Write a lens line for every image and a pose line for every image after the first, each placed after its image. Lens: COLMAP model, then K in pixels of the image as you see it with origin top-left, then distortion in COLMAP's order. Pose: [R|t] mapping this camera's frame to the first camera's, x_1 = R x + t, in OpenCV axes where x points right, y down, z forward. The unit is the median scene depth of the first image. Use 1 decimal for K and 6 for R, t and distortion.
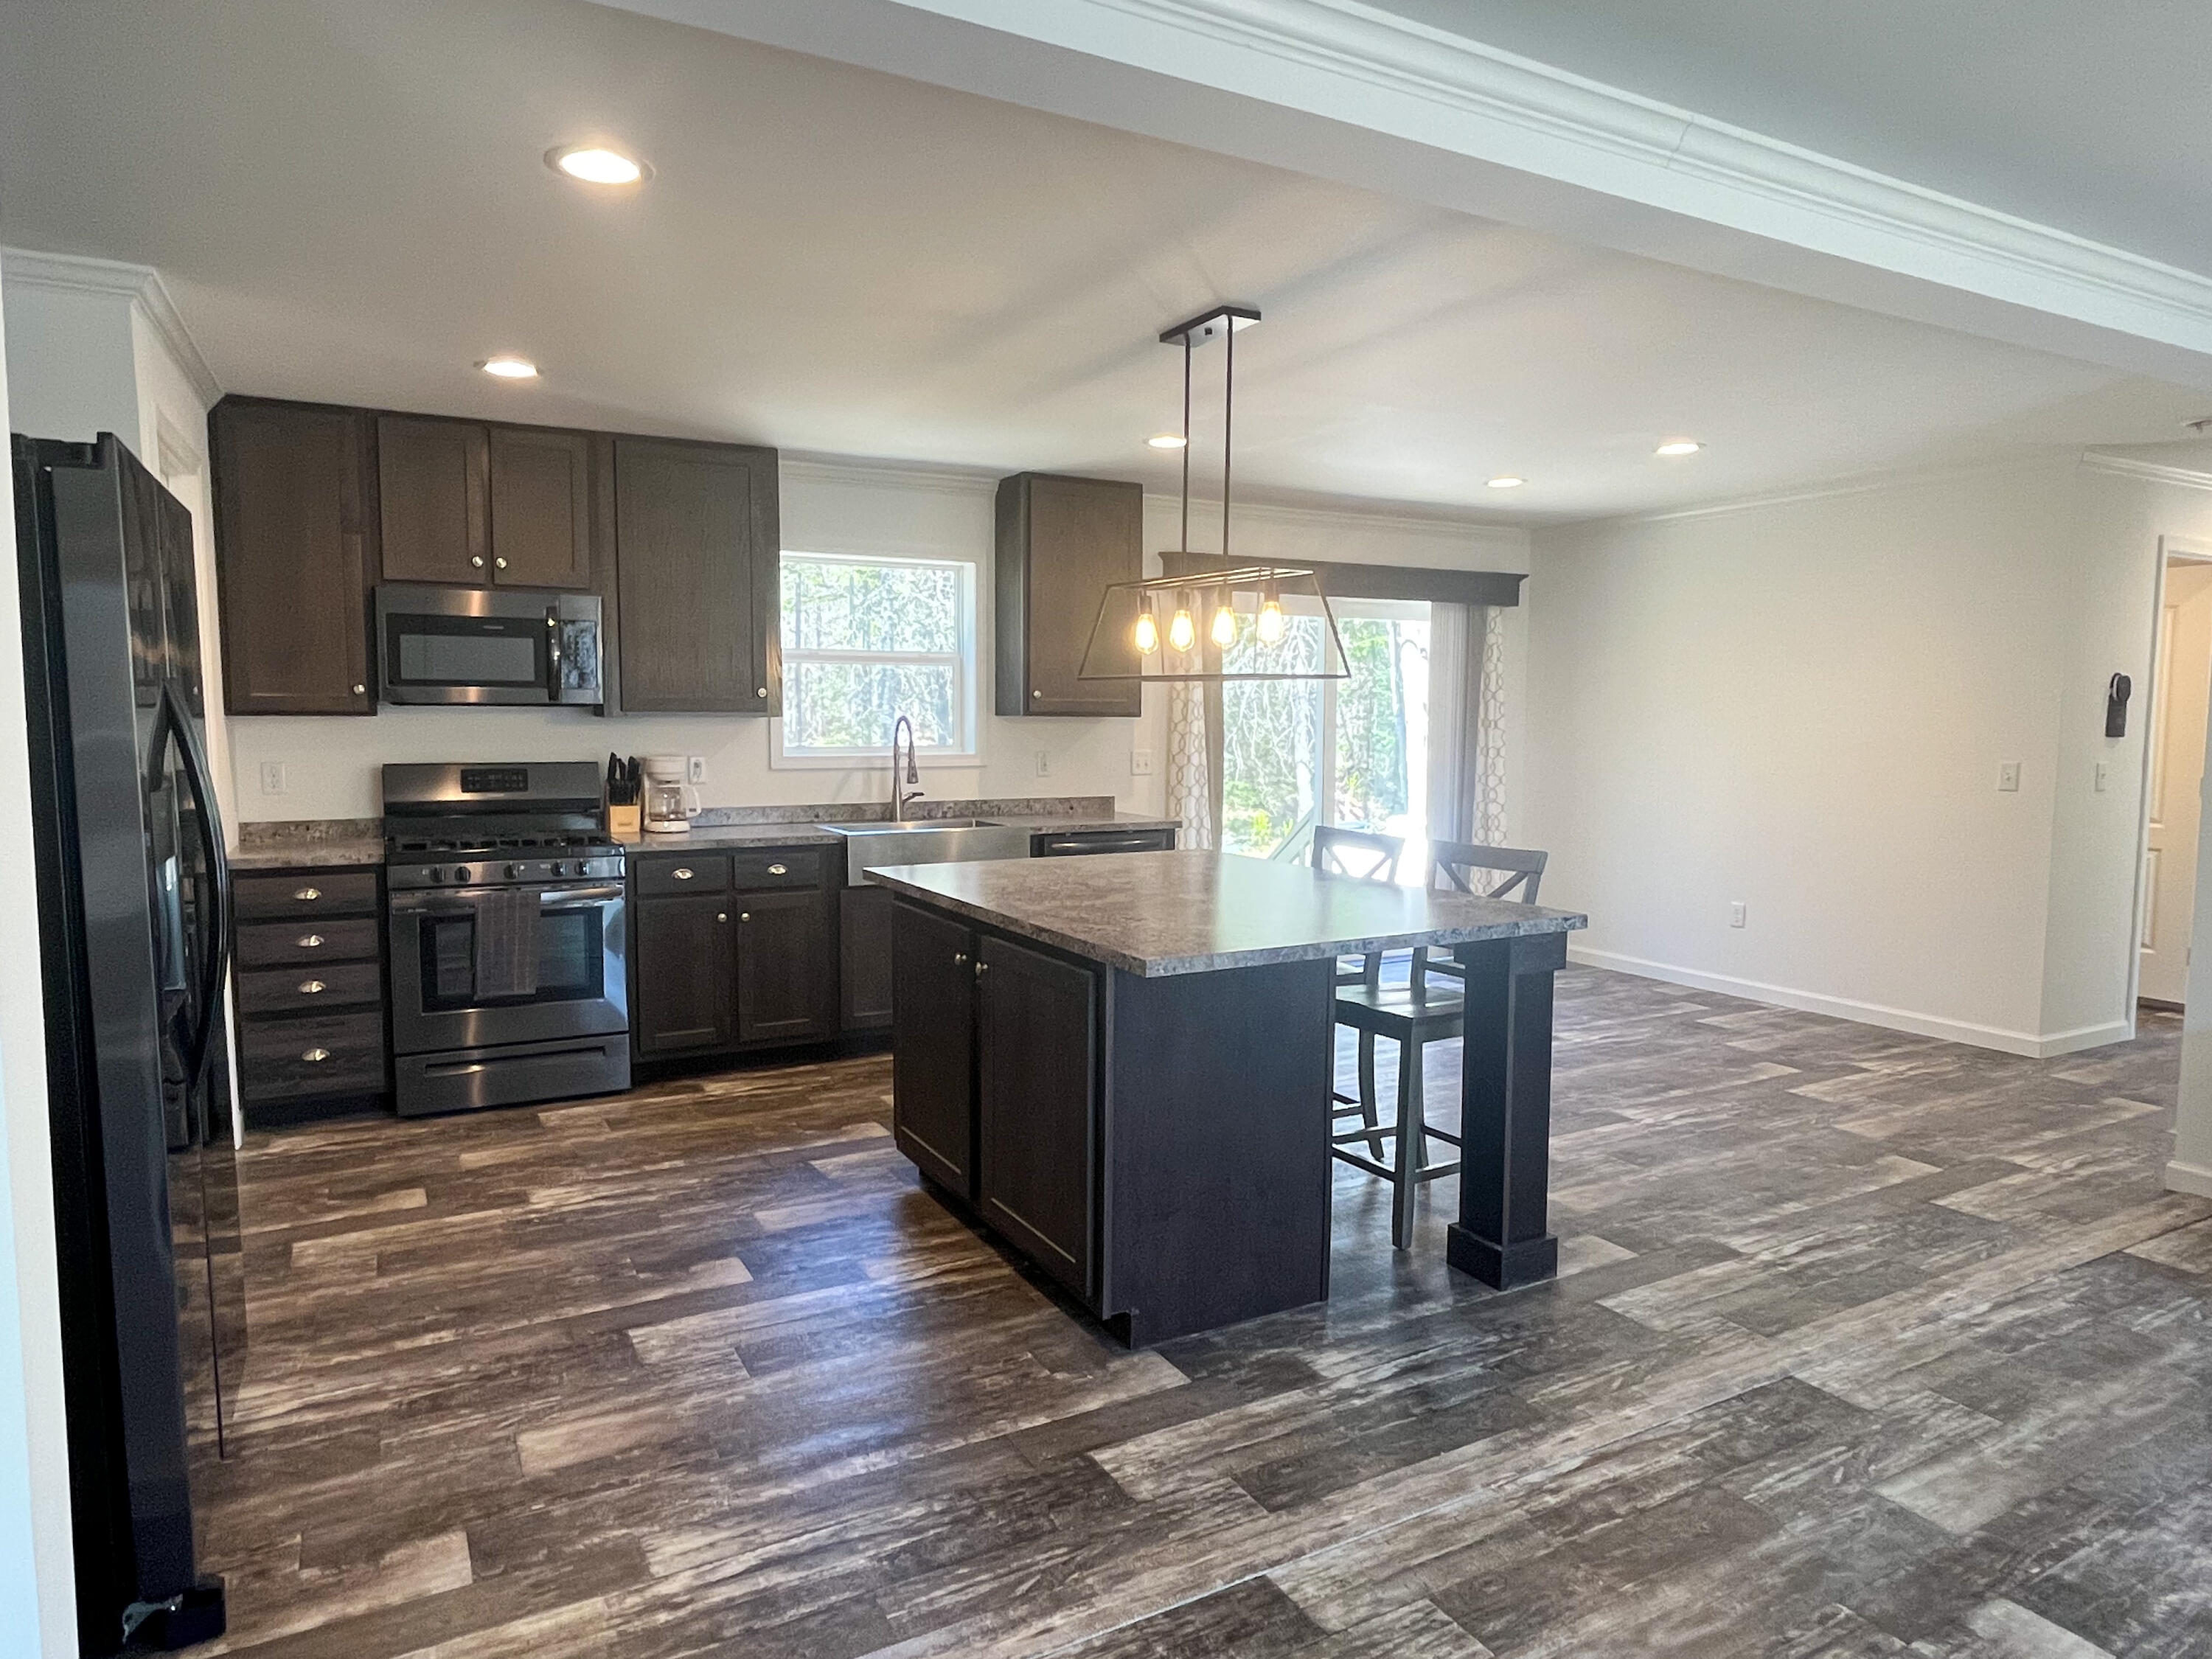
lens RADIAL K [[1314.4, 0, 1101.5], [0, 1314.4, 829.9], [0, 0, 1]] dist [-0.000814, 0.000143]
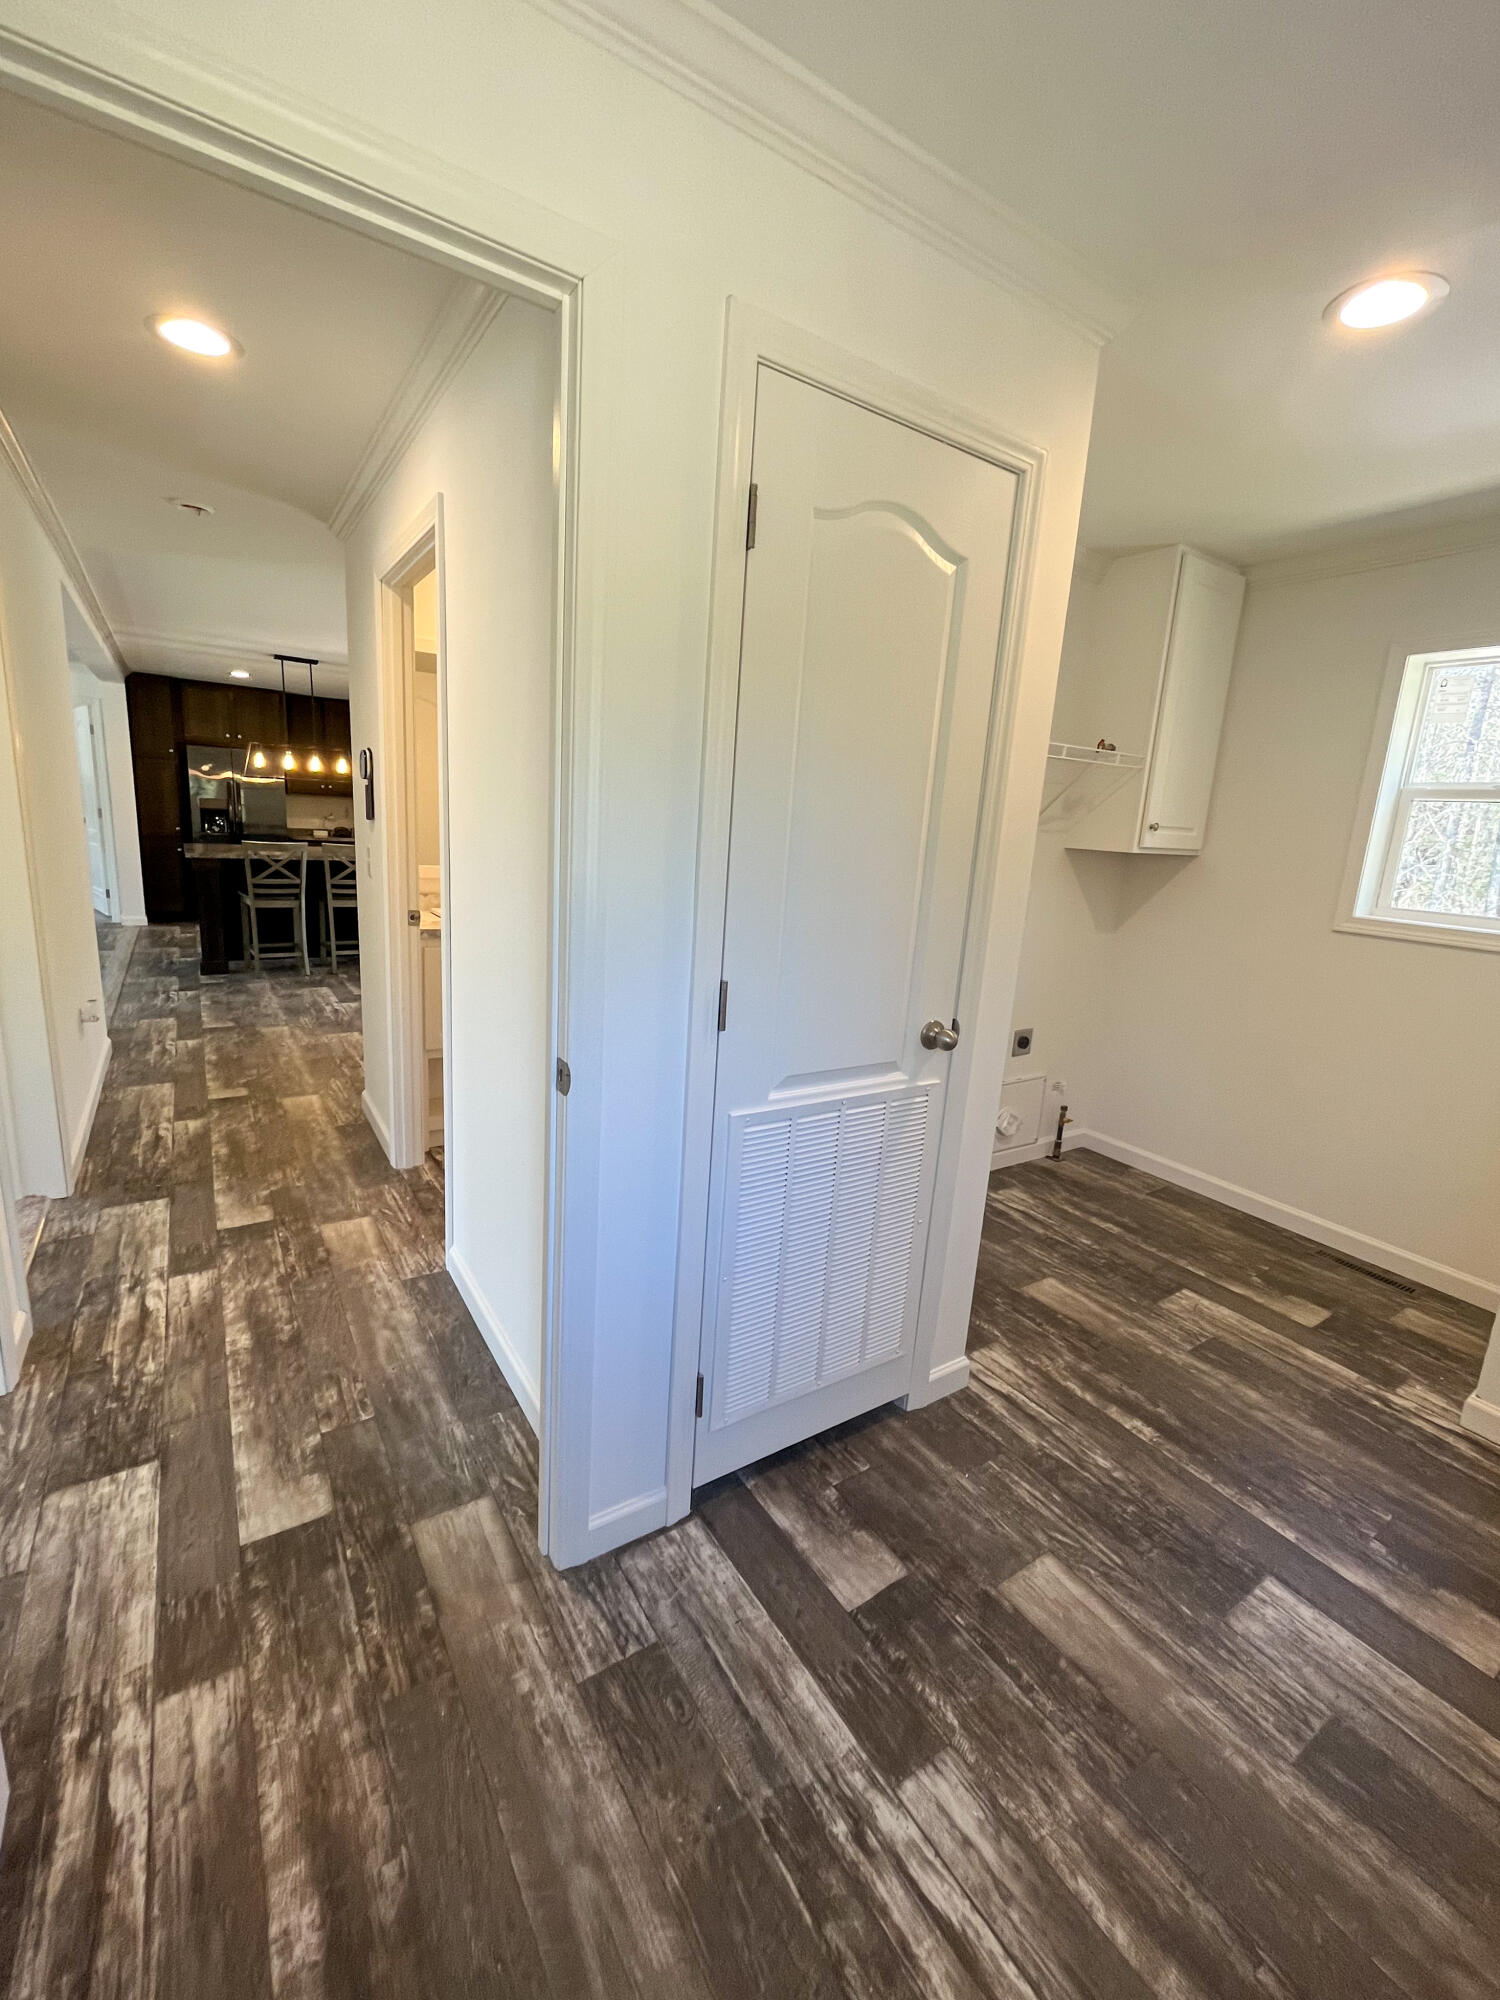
lens RADIAL K [[830.2, 0, 743.9], [0, 830.2, 989.9], [0, 0, 1]] dist [-0.008183, 0.001095]
pose [[0.076587, 0.199383, -0.976924, 0.095492], [-0.153383, 0.970495, 0.186046, -0.063227], [0.985194, 0.135594, 0.104910, 0.677636]]
